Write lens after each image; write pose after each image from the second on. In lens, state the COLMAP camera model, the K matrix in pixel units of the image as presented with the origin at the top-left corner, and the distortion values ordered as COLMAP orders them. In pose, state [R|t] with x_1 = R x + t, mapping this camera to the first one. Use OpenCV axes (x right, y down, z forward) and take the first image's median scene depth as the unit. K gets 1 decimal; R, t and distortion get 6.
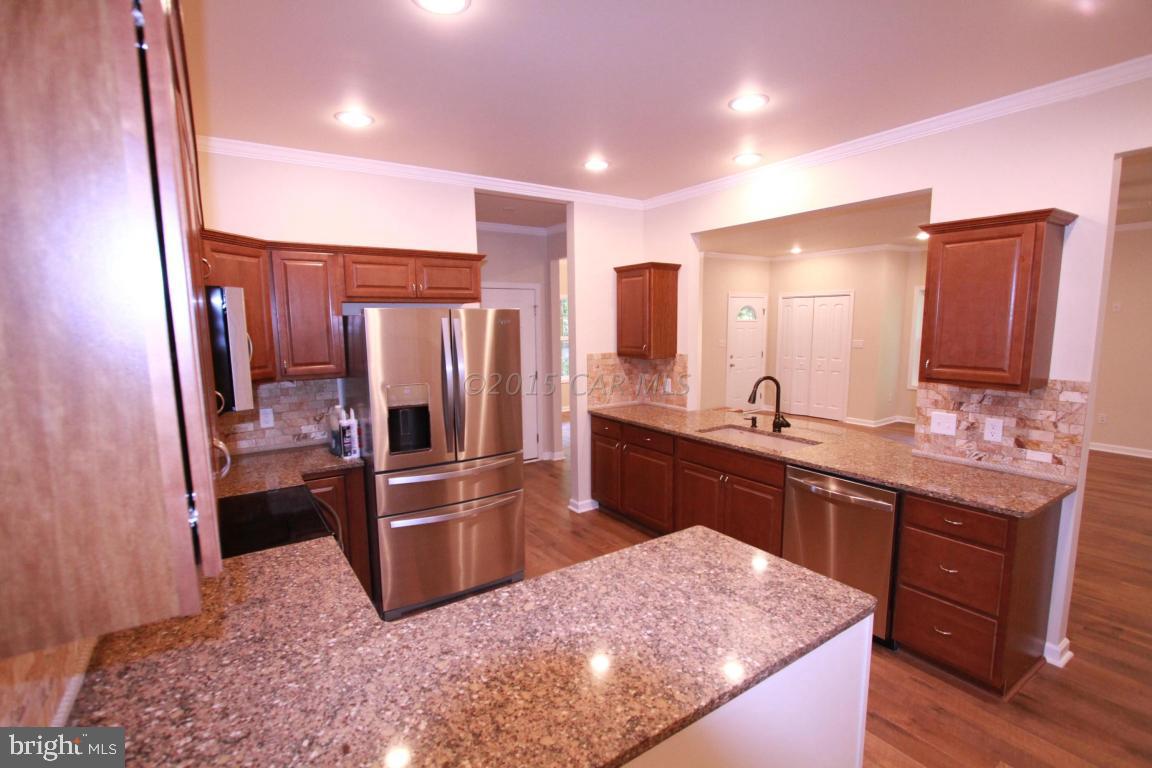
lens RADIAL K [[530.2, 0, 578.4], [0, 530.2, 391.4], [0, 0, 1]] dist [-0.012849, 0.001314]
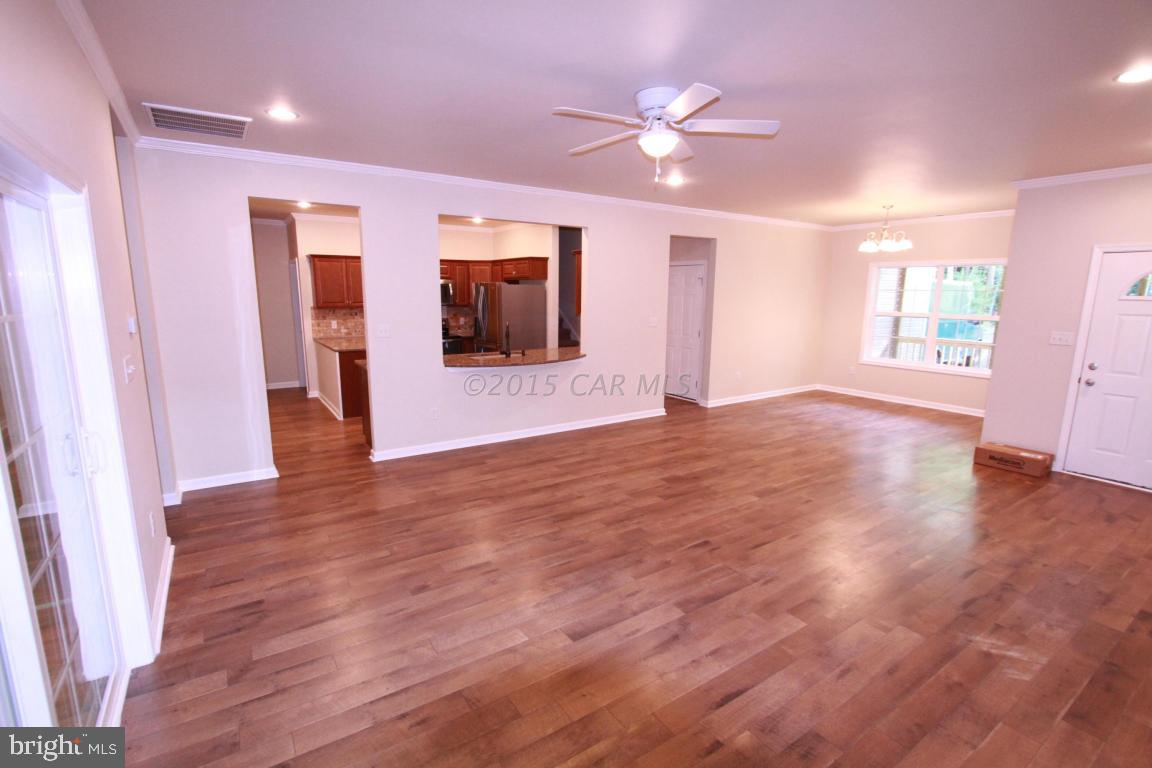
lens RADIAL K [[530.2, 0, 574.8], [0, 530.2, 390.6], [0, 0, 1]] dist [-0.012849, 0.001314]
pose [[-0.007233, 0.197033, -0.980370, 3.200814], [-0.143427, 0.970055, 0.196018, -0.280250], [0.989634, 0.142029, 0.021243, 1.896216]]
